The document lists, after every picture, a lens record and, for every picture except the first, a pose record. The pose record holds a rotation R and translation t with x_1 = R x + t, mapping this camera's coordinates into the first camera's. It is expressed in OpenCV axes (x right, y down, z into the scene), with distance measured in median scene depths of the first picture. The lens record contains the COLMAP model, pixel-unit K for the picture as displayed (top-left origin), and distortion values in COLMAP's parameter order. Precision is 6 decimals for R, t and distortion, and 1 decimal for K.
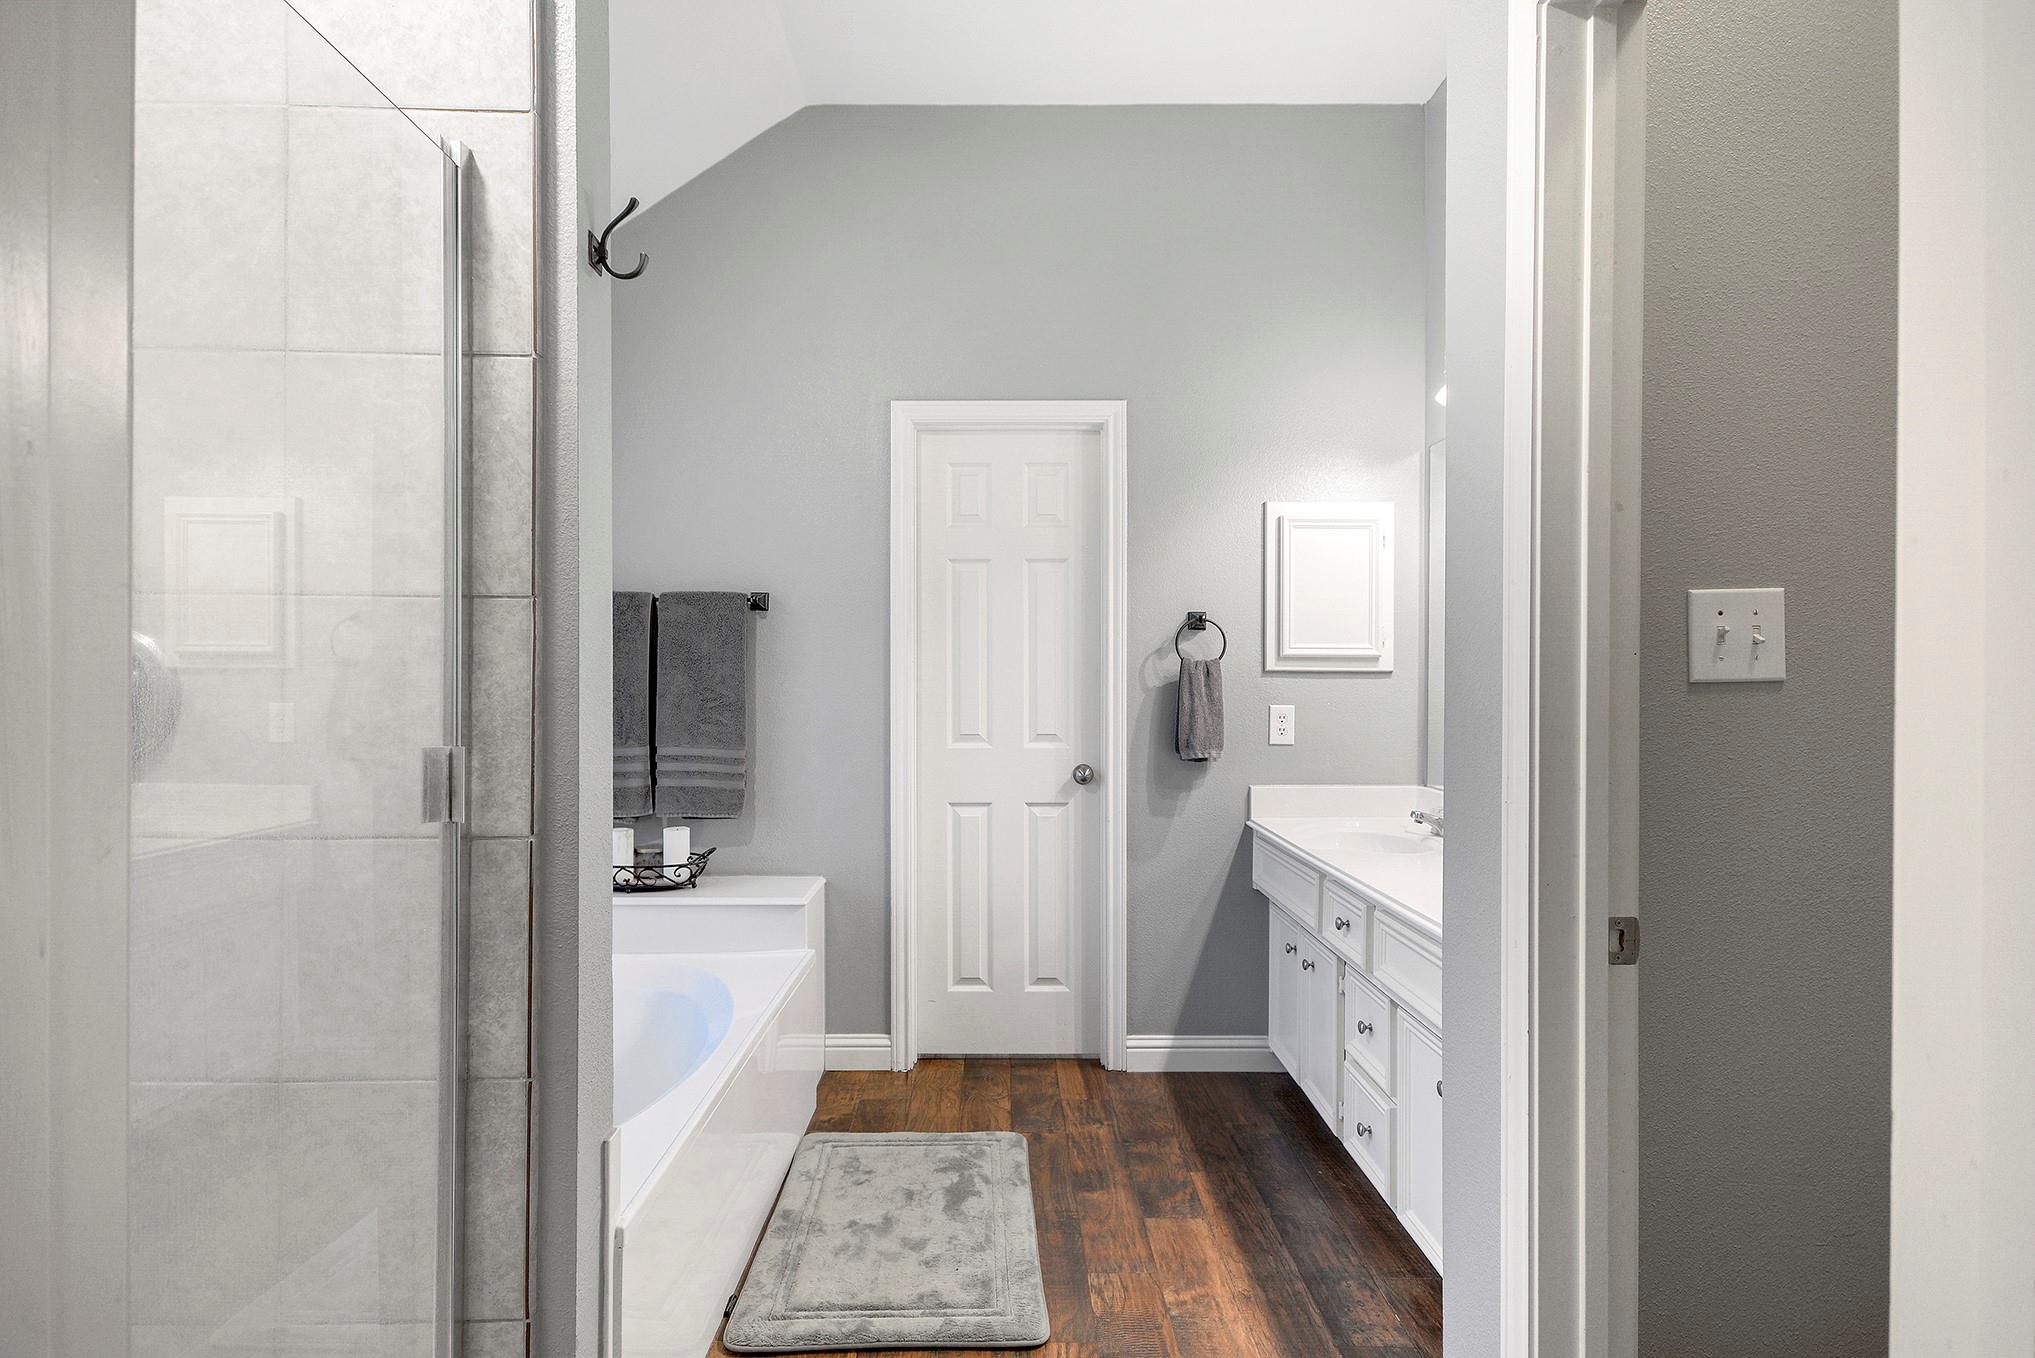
lens RADIAL K [[1035.3, 0, 1012.2], [0, 1035.3, 672.9], [0, 0, 1]] dist [0.016180, -0.006788]
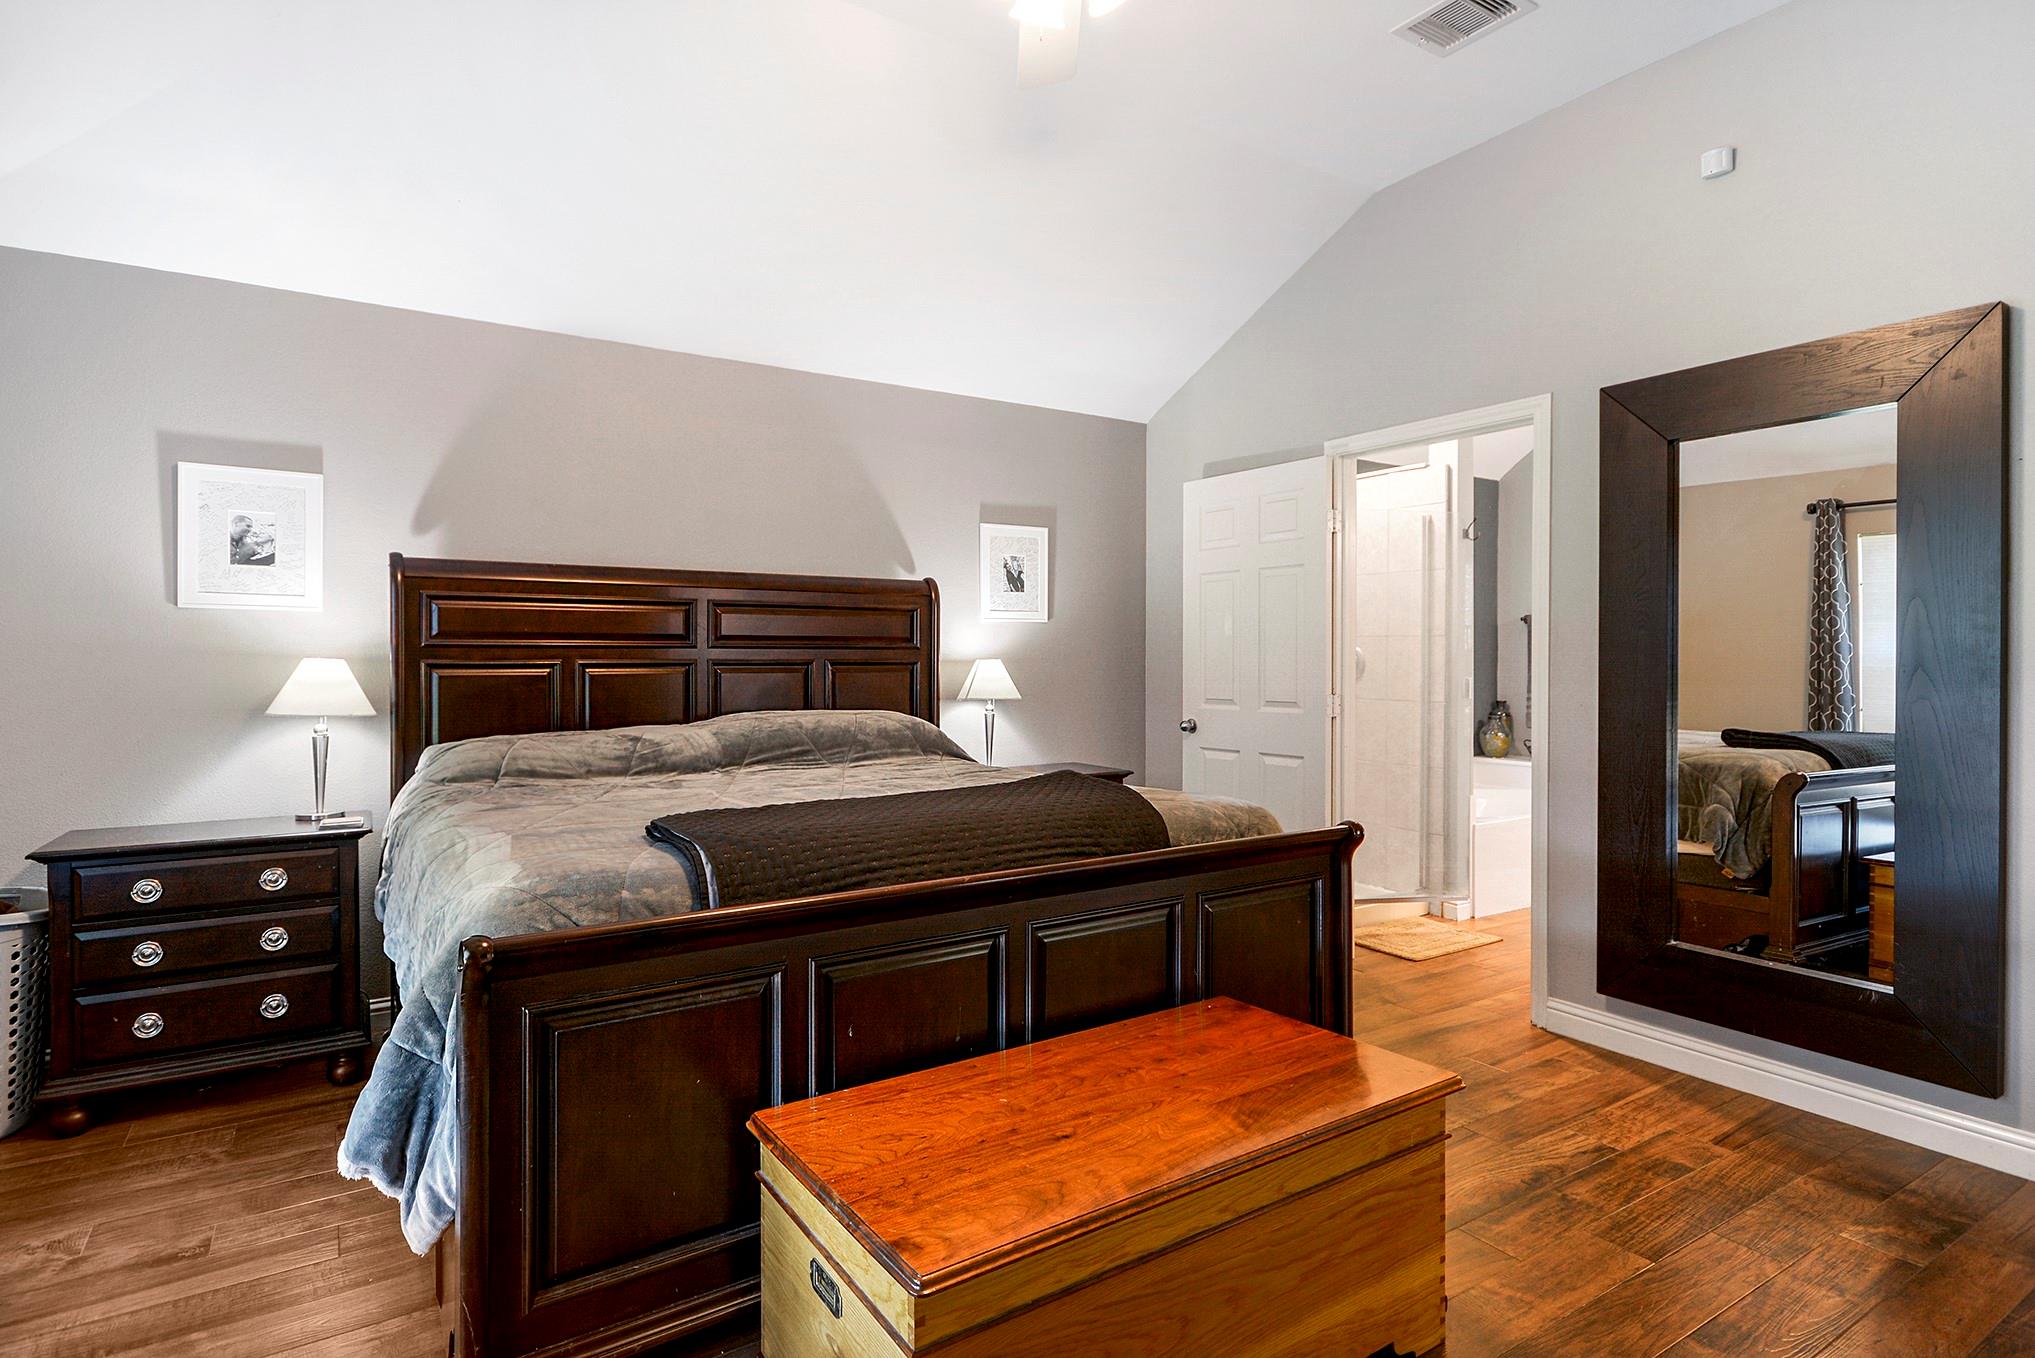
lens RADIAL K [[1035.3, 0, 1012.2], [0, 1035.3, 672.9], [0, 0, 1]] dist [0.016180, -0.006788]
pose [[0.649385, 0.001737, -0.760458, 1.277328], [0.001134, 0.999994, 0.003252, 0.038817], [0.760459, -0.002974, 0.649379, -2.436908]]
